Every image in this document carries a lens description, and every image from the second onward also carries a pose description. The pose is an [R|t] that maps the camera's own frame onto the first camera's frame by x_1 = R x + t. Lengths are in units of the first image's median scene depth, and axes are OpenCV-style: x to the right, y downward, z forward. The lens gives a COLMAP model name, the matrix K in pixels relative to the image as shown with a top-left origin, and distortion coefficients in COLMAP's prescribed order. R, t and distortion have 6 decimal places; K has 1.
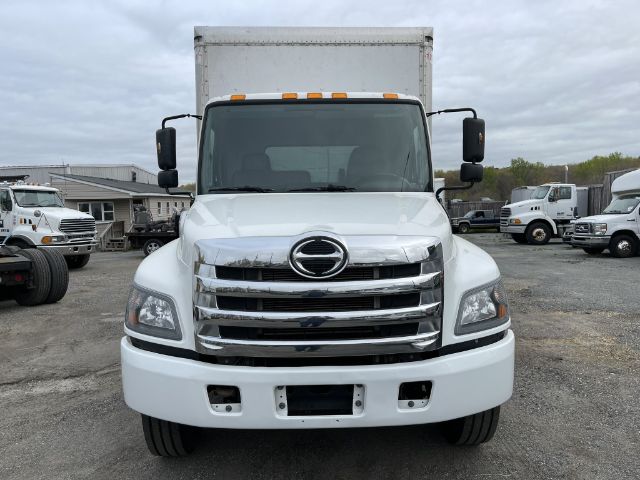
lens RADIAL K [[480.6, 0, 320.5], [0, 480.6, 240.4], [0, 0, 1]] dist [0.040964, -0.051155]
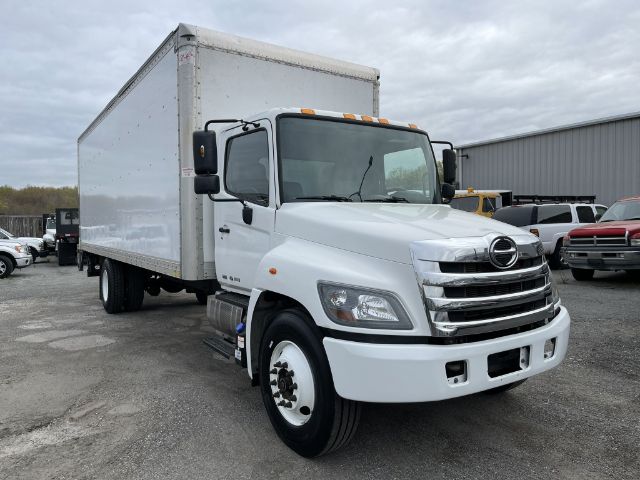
lens RADIAL K [[480.6, 0, 322.2], [0, 480.6, 239.3], [0, 0, 1]] dist [0.040964, -0.051155]
pose [[0.844038, -0.011609, 0.536158, -1.070626], [0.029630, 0.999248, -0.025008, 0.017440], [-0.535465, 0.036994, 0.843747, 0.149200]]
